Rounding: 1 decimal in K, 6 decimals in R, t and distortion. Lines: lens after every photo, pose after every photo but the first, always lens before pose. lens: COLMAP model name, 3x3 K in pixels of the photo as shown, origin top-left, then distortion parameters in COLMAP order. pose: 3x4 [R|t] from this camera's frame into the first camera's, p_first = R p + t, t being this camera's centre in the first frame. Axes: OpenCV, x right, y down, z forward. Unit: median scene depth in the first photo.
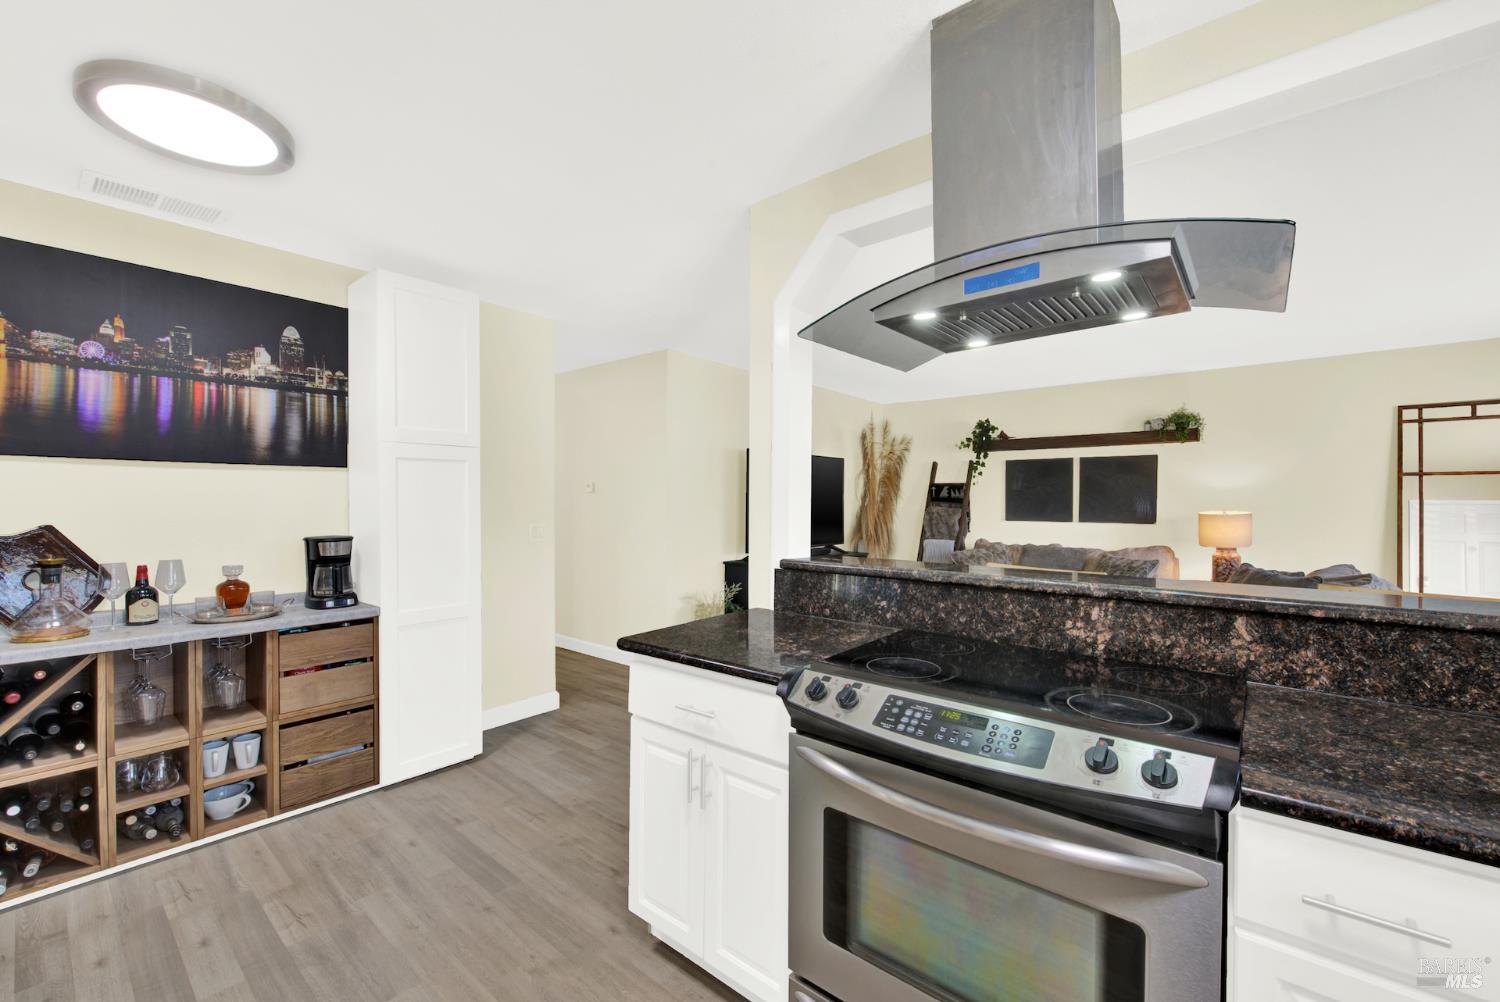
lens RADIAL K [[611.3, 0, 748.1], [0, 611.3, 507.0], [0, 0, 1]] dist [0.001152, -0.002173]
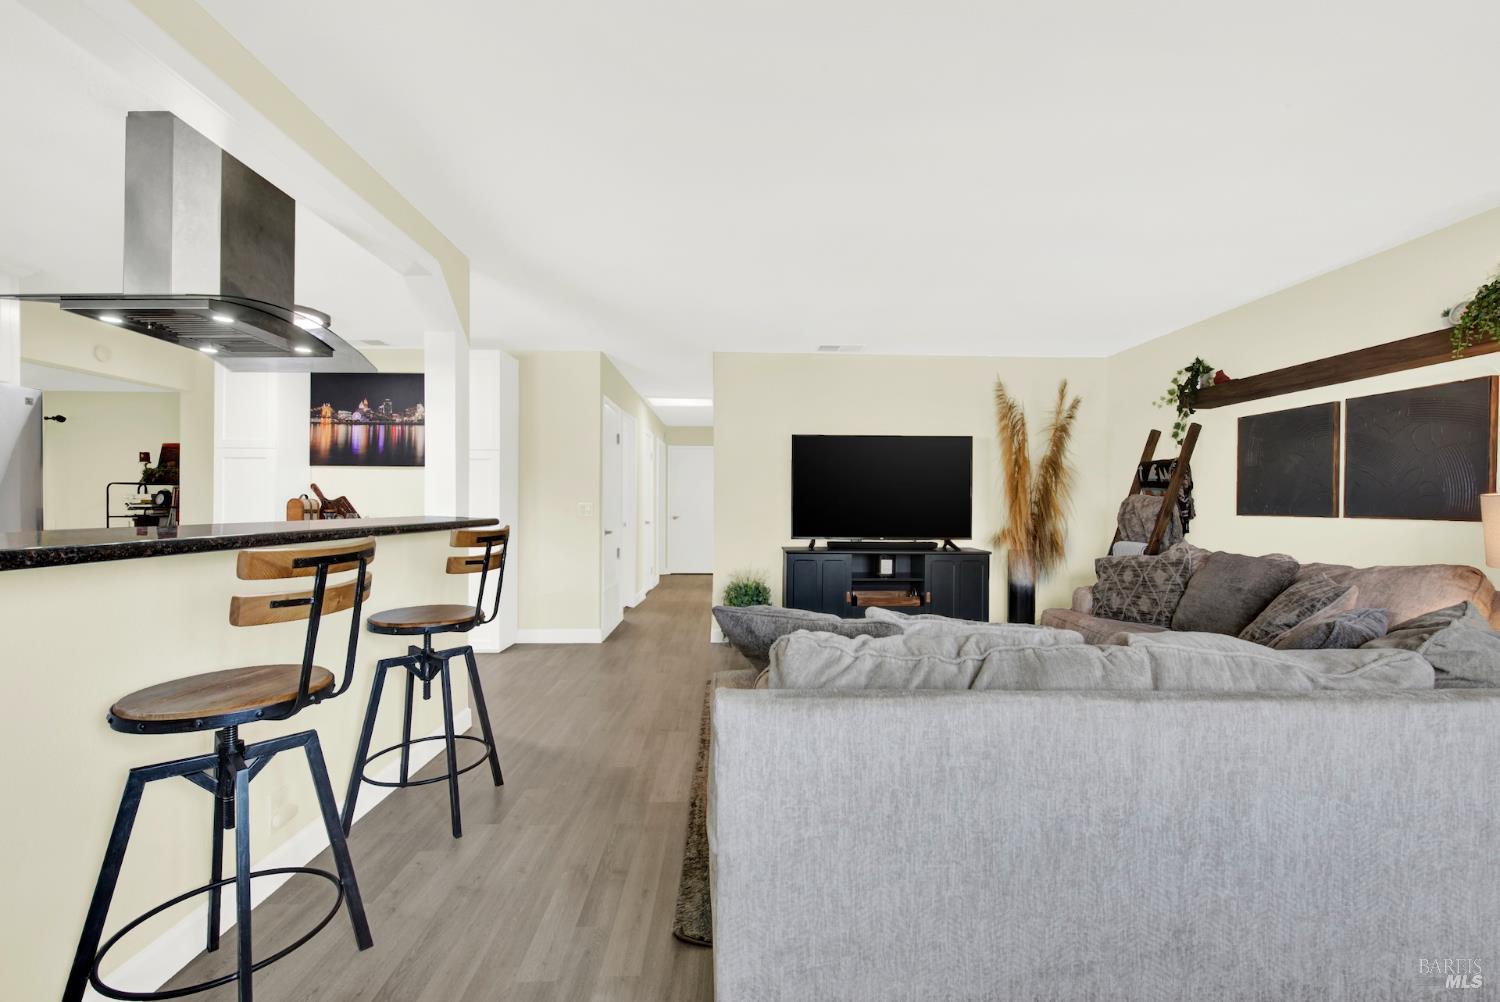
lens RADIAL K [[611.3, 0, 749.7], [0, 611.3, 506.2], [0, 0, 1]] dist [0.001152, -0.002173]
pose [[0.661044, 0.005358, -0.750328, 1.422648], [-0.012038, 0.999922, -0.003465, 0.052659], [0.750250, 0.011323, 0.661057, 0.578319]]
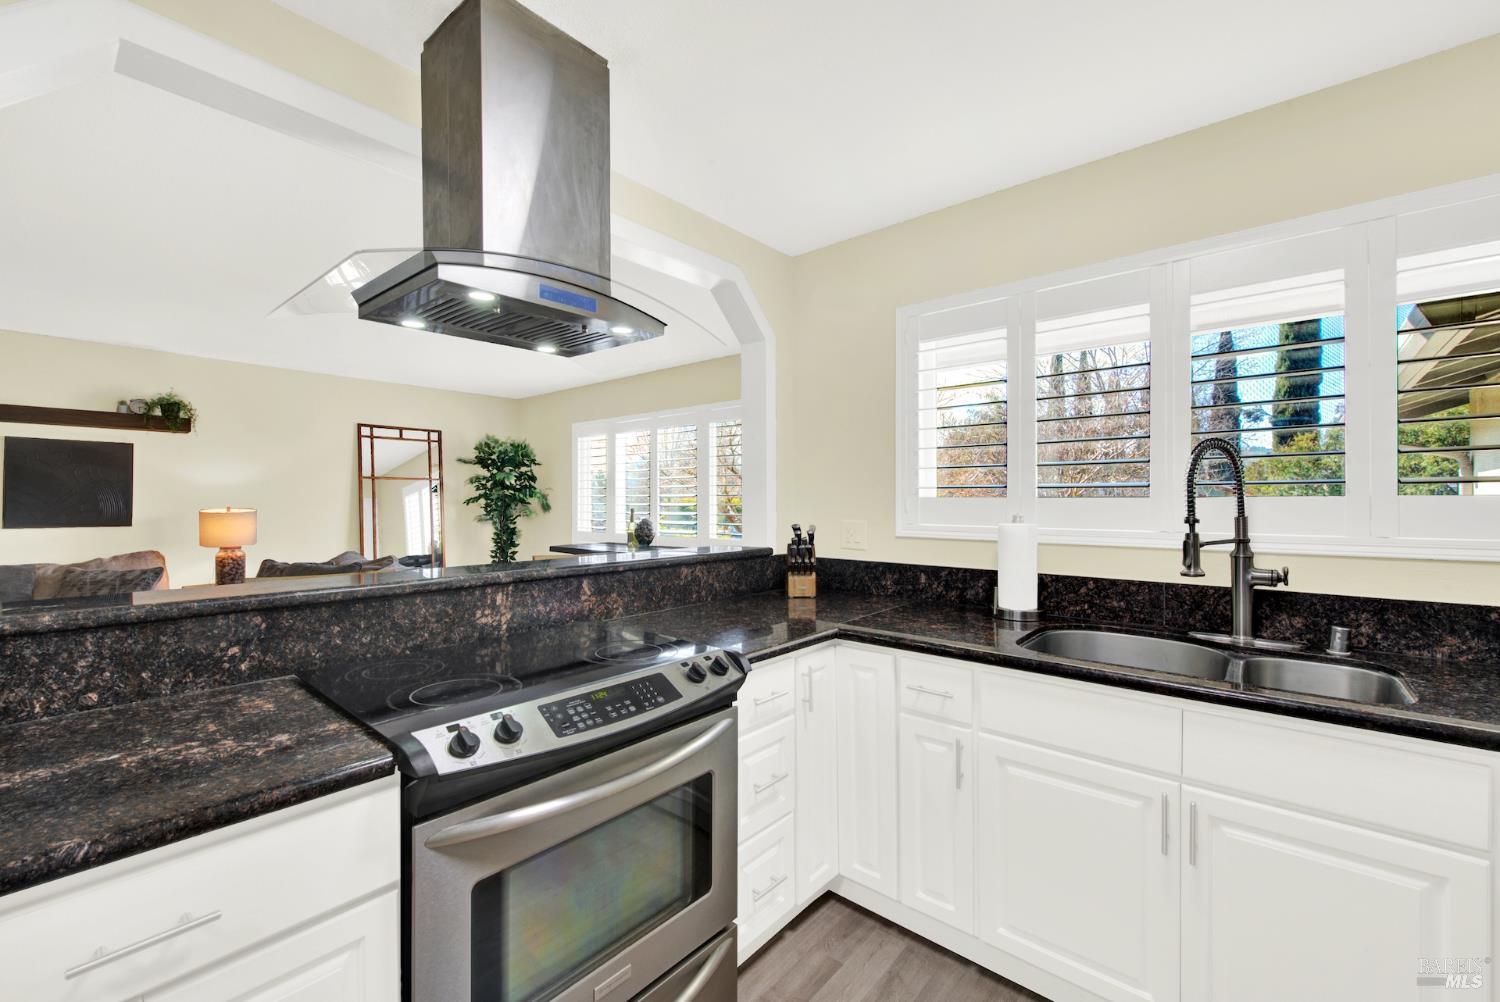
lens RADIAL K [[611.3, 0, 746.8], [0, 611.3, 499.7], [0, 0, 1]] dist [0.001152, -0.002173]
pose [[0.015139, -0.001245, 0.999885, -0.339221], [0.008948, 0.999959, 0.001110, -0.002972], [-0.999845, 0.008930, 0.015150, 0.325482]]
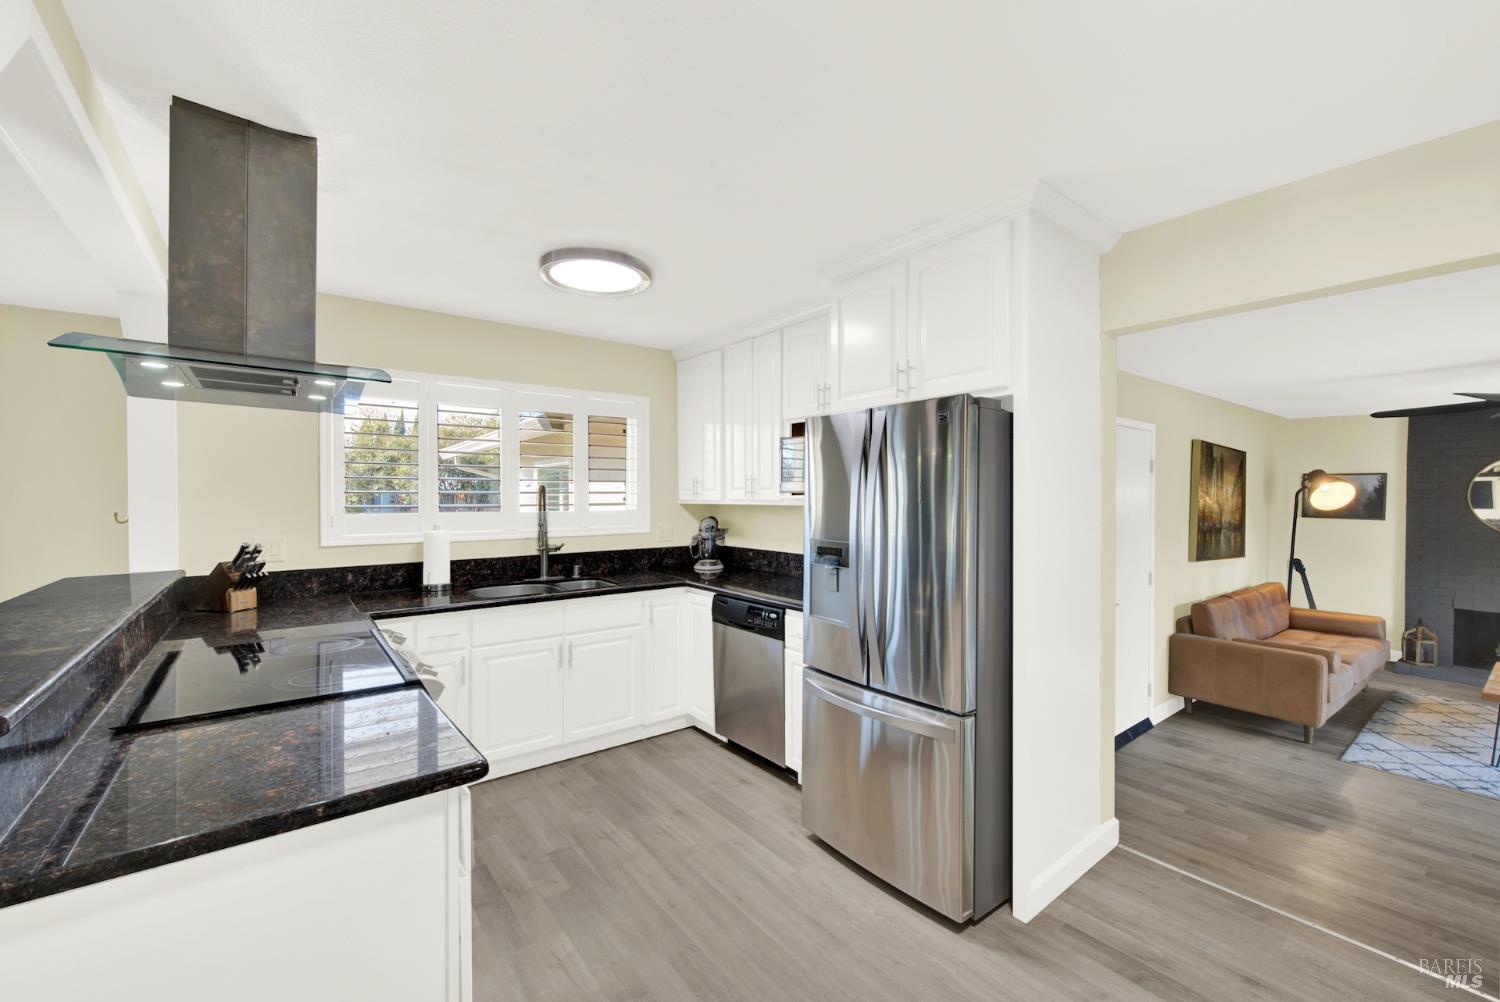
lens RADIAL K [[611.3, 0, 751.6], [0, 611.3, 507.6], [0, 0, 1]] dist [0.001152, -0.002173]
pose [[-0.978705, -0.004183, 0.205229, -0.434896], [0.001464, 0.999625, 0.027356, -0.050142], [-0.205266, 0.027074, -0.978332, 1.114842]]
